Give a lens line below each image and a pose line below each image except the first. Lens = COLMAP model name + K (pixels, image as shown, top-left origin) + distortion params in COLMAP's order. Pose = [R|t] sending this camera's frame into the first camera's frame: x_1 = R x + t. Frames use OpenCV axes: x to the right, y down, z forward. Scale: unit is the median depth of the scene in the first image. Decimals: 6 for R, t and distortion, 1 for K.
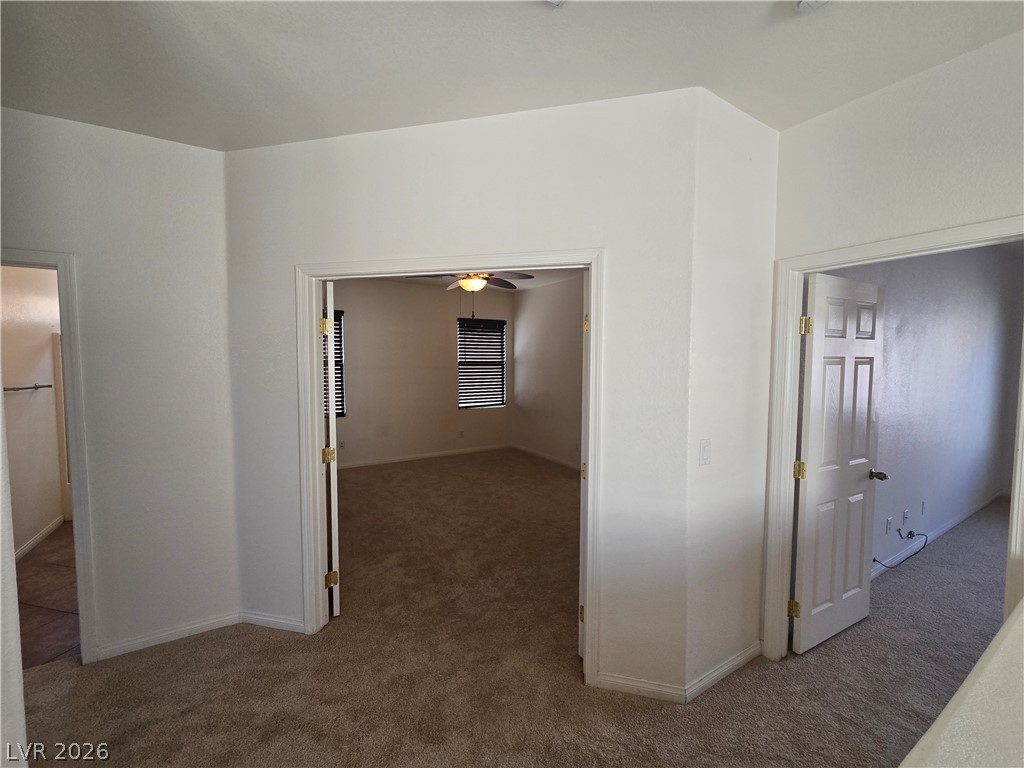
lens RADIAL K [[421.5, 0, 514.5], [0, 421.5, 383.2], [0, 0, 1]] dist [-0.002134, -0.000025]
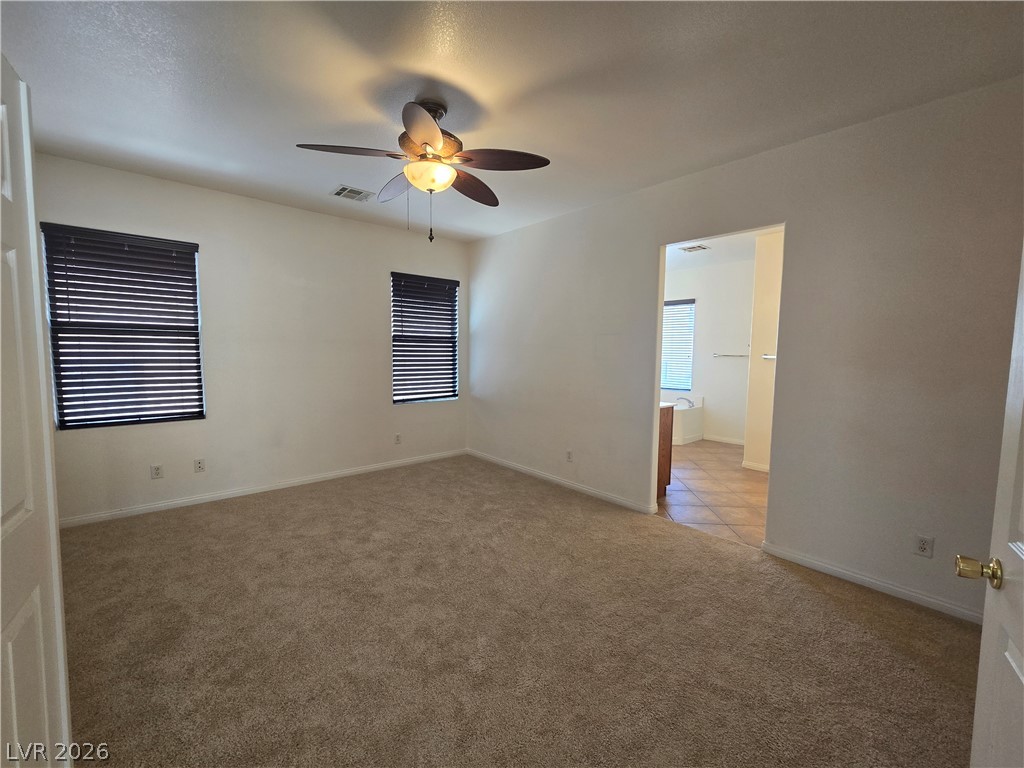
lens RADIAL K [[421.5, 0, 515.8], [0, 421.5, 382.3], [0, 0, 1]] dist [-0.002134, -0.000025]
pose [[0.984108, -0.002996, 0.177545, -0.073481], [-0.000659, 0.999789, 0.020525, 0.015579], [-0.177569, -0.020316, 0.983899, 0.362079]]
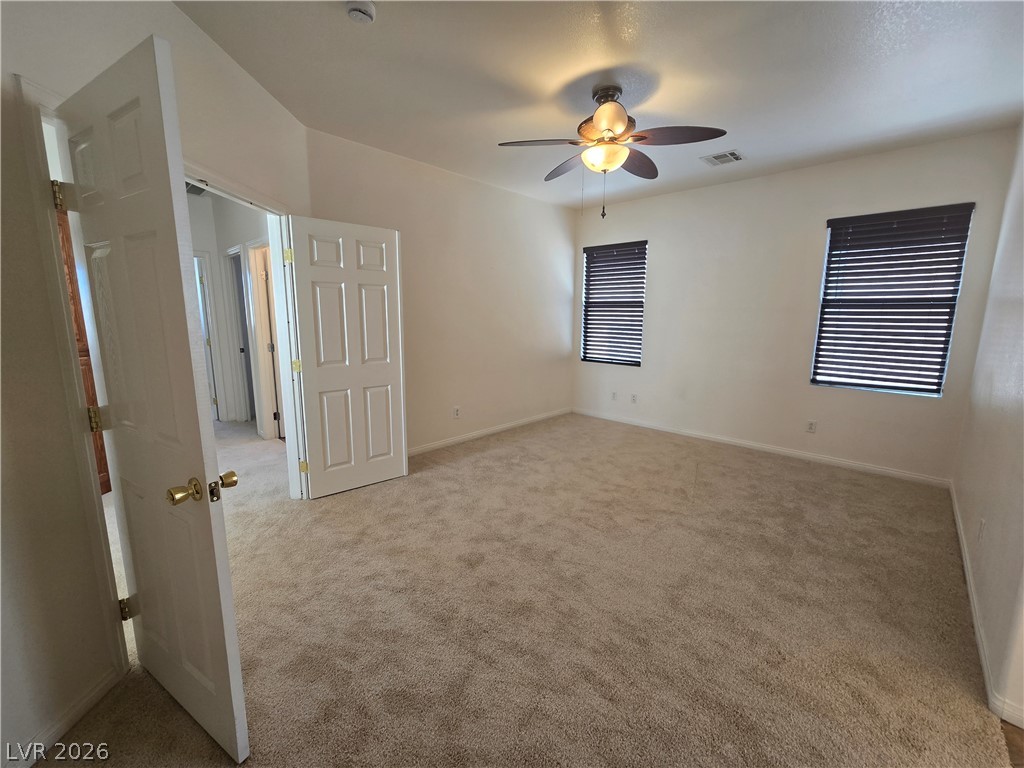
lens RADIAL K [[421.5, 0, 512.8], [0, 421.5, 384.5], [0, 0, 1]] dist [-0.002134, -0.000025]
pose [[0.262688, 0.165649, -0.950555, 0.411772], [-0.056283, 0.986106, 0.156290, -0.006065], [0.963238, 0.012444, 0.268362, 0.590045]]
